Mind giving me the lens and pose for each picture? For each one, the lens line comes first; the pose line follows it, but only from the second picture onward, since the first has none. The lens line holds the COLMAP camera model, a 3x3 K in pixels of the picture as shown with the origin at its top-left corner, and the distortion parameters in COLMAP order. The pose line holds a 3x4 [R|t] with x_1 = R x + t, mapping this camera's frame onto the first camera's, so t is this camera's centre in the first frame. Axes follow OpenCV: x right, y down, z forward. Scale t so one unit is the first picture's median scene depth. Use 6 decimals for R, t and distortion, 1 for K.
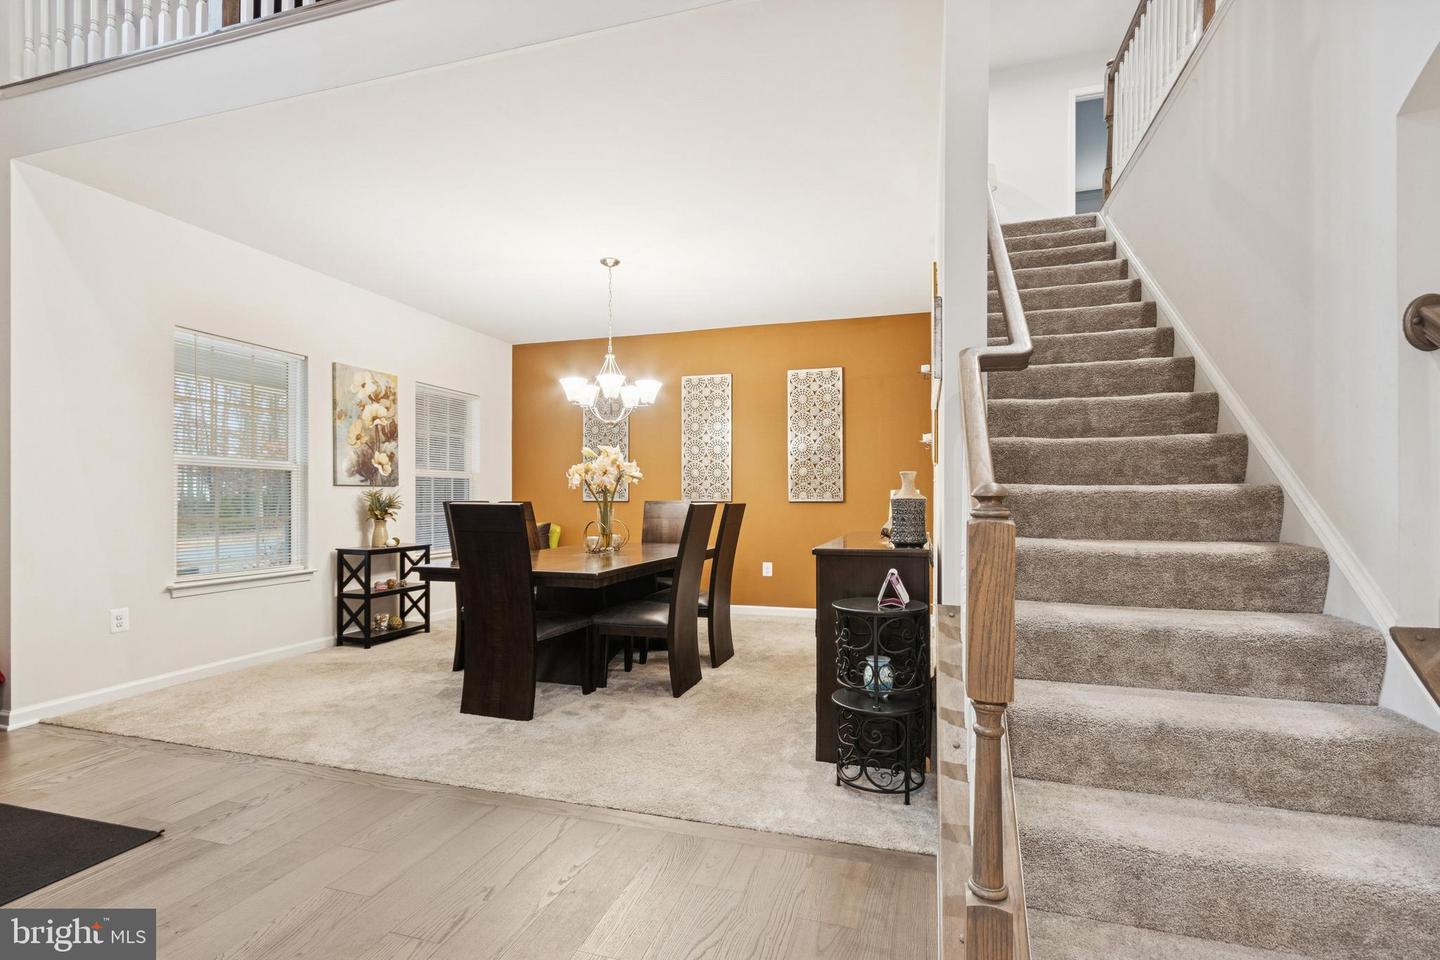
lens RADIAL K [[675.2, 0, 722.7], [0, 675.2, 487.1], [0, 0, 1]] dist [0.004774, 0.001740]
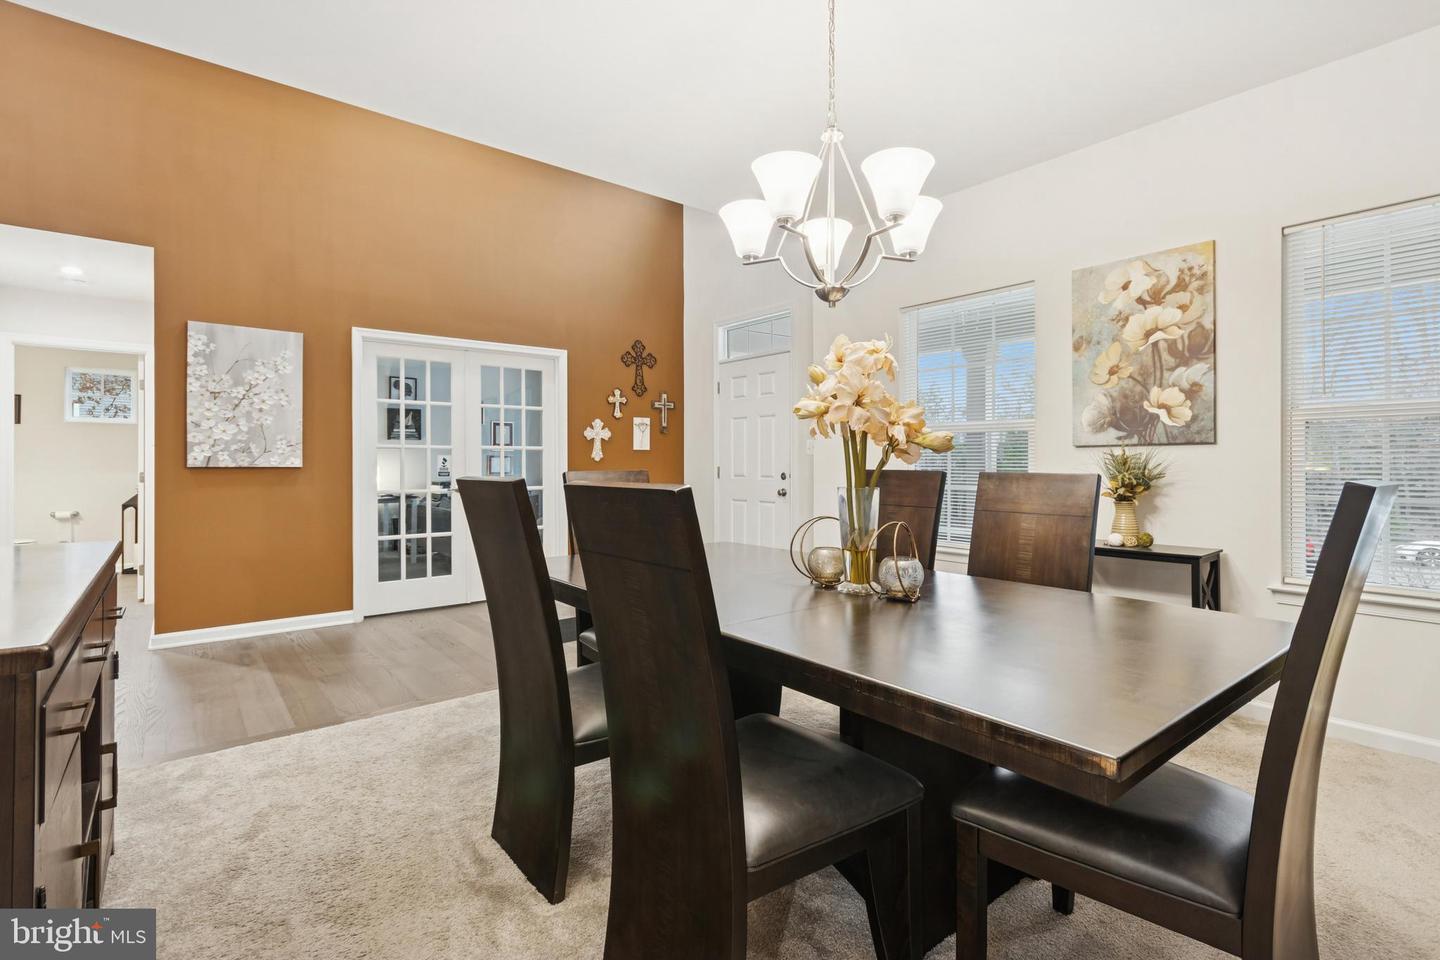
lens RADIAL K [[675.2, 0, 719.6], [0, 675.2, 472.9], [0, 0, 1]] dist [0.004774, 0.001740]
pose [[-0.558430, 0.003135, -0.829545, 0.197514], [0.005744, 0.999983, -0.000088, 0.020975], [0.829532, -0.004814, -0.558439, 1.012962]]
